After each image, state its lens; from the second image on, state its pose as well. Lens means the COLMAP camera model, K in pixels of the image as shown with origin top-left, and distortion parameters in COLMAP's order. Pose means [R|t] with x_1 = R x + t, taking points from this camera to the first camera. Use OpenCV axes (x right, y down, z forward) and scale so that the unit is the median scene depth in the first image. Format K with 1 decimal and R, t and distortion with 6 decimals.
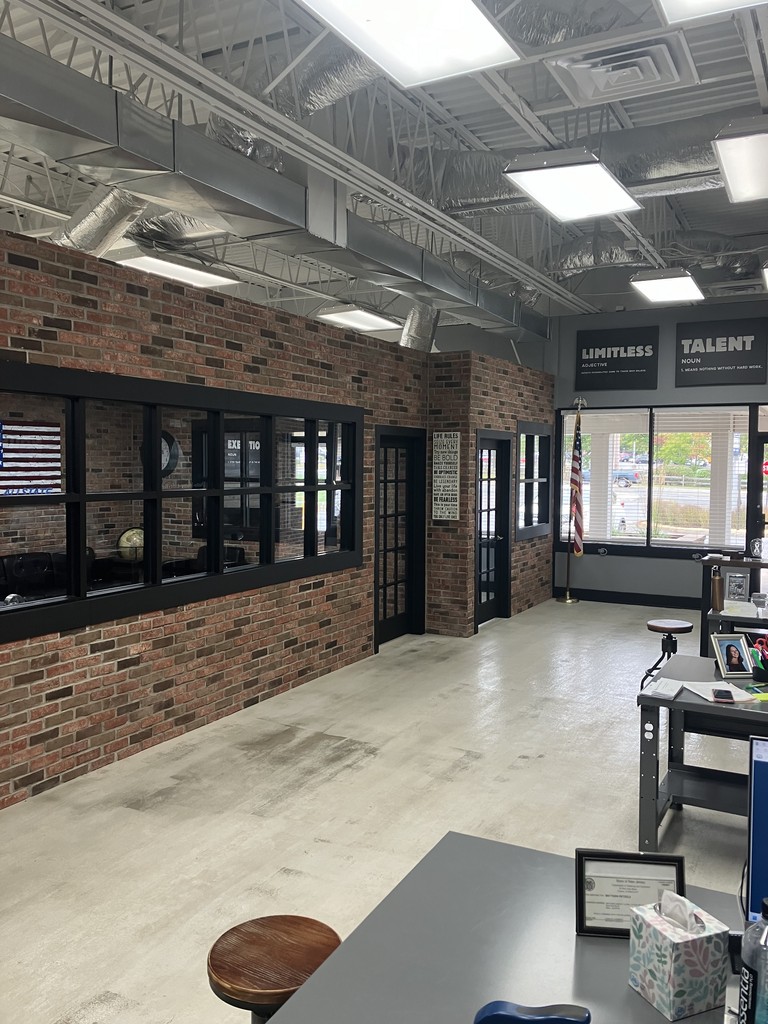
lens RADIAL K [[840.7, 0, 388.4], [0, 840.7, 507.2], [0, 0, 1]] dist [0.085170, -0.191361]
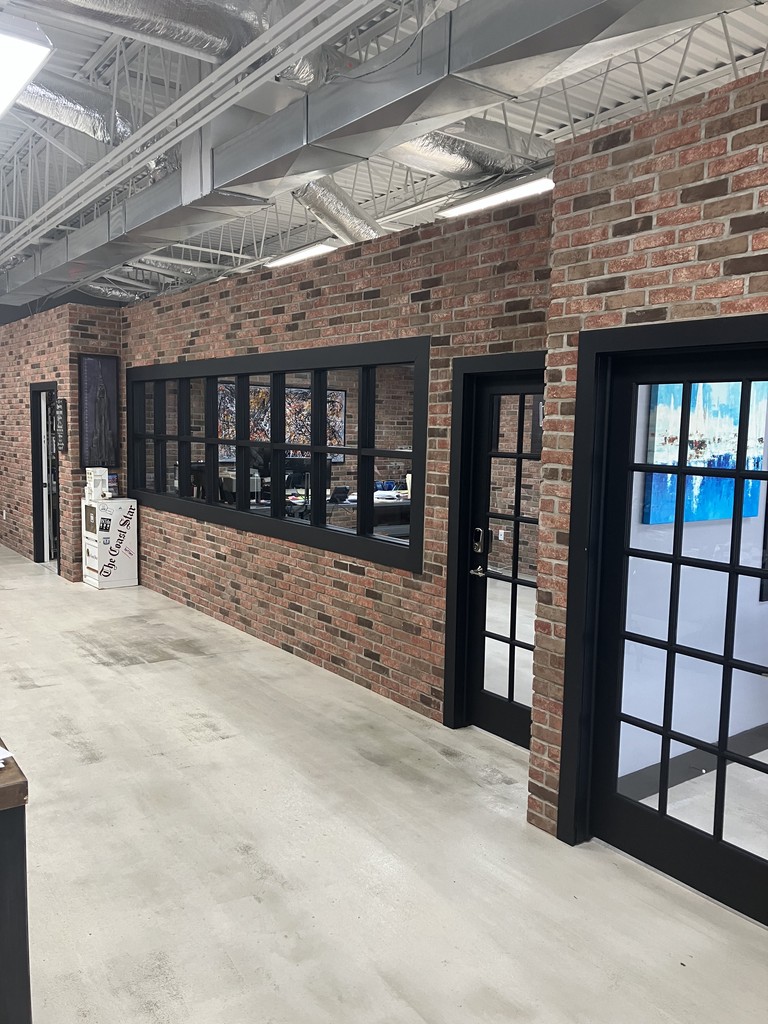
lens RADIAL K [[840.7, 0, 388.4], [0, 840.7, 507.2], [0, 0, 1]] dist [0.085170, -0.191361]
pose [[-0.438541, 0.075050, -0.895572, 0.727982], [-0.069479, 0.990693, 0.117043, -0.076304], [0.896021, 0.113552, -0.429245, 1.587129]]
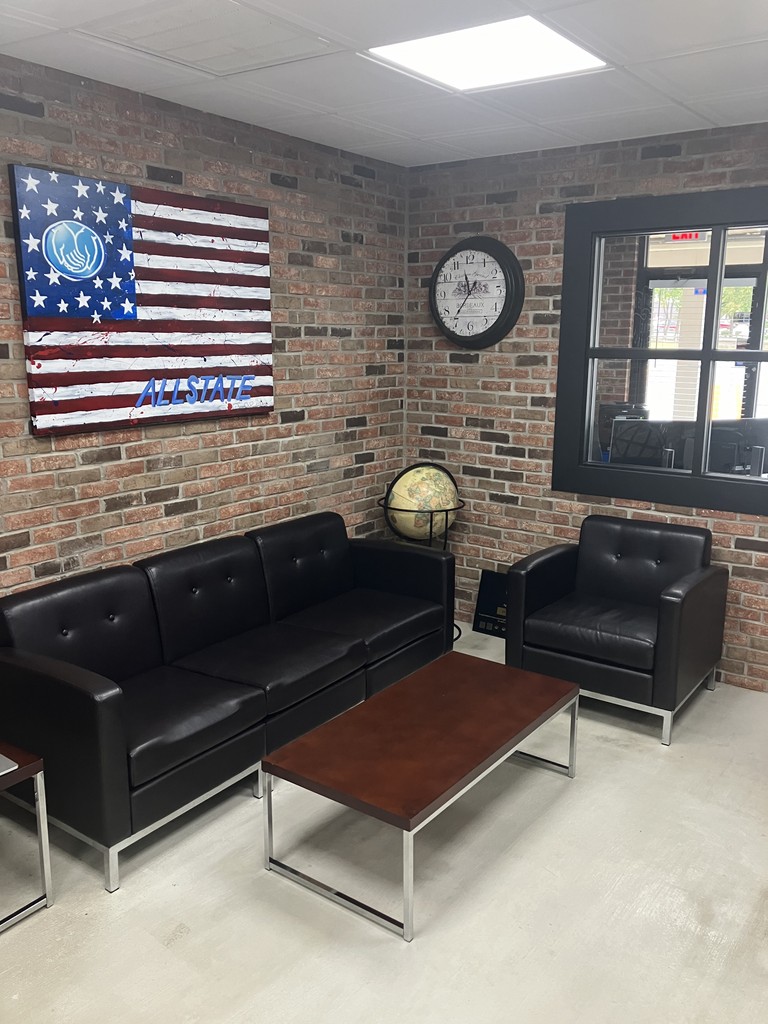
lens RADIAL K [[840.7, 0, 388.4], [0, 840.7, 507.2], [0, 0, 1]] dist [0.085170, -0.191361]
pose [[0.990053, 0.027282, -0.138024, -0.260311], [-0.006271, 0.988601, 0.150428, -0.020246], [0.140554, -0.148066, 0.978939, 0.571347]]
